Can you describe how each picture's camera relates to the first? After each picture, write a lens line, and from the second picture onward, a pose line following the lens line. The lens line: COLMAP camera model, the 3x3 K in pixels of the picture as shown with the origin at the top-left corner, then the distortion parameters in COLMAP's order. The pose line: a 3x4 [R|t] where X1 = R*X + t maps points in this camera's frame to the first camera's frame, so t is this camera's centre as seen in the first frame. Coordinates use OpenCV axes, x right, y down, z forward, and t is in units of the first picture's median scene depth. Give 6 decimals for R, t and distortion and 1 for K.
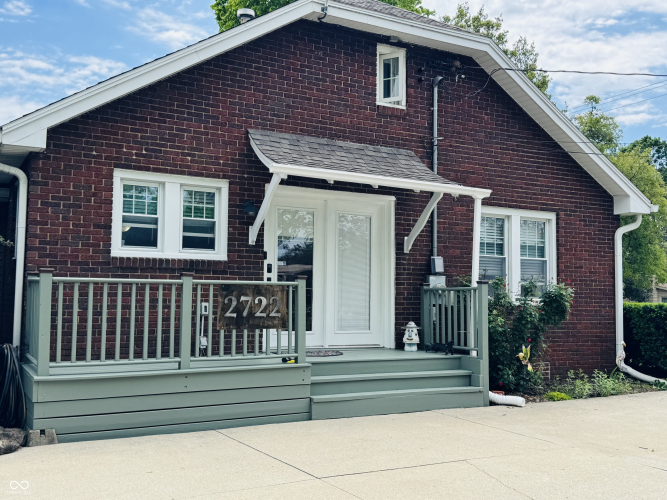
lens RADIAL K [[703.3, 0, 333.1], [0, 703.3, 253.4], [0, 0, 1]] dist [0.098995, -0.014668]
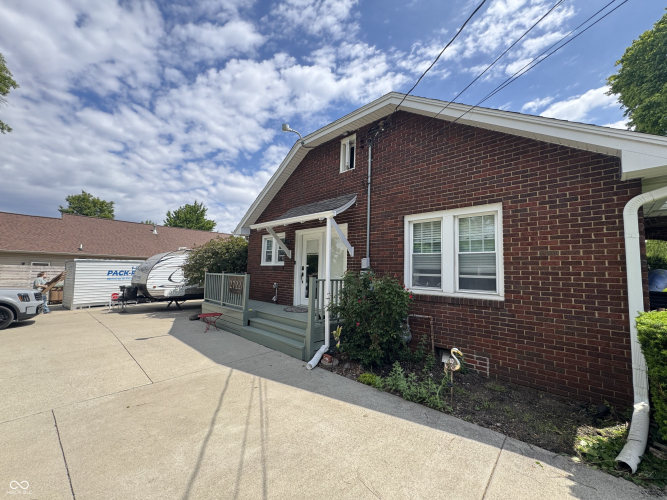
lens RADIAL K [[264.1, 0, 333.2], [0, 264.1, 249.7], [0, 0, 1]] dist [-0.000502, -0.000259]
pose [[0.251830, -0.062828, -0.965730, 0.774977], [0.065712, 0.996697, -0.047708, 0.010286], [0.965538, -0.051446, 0.255127, 0.900341]]
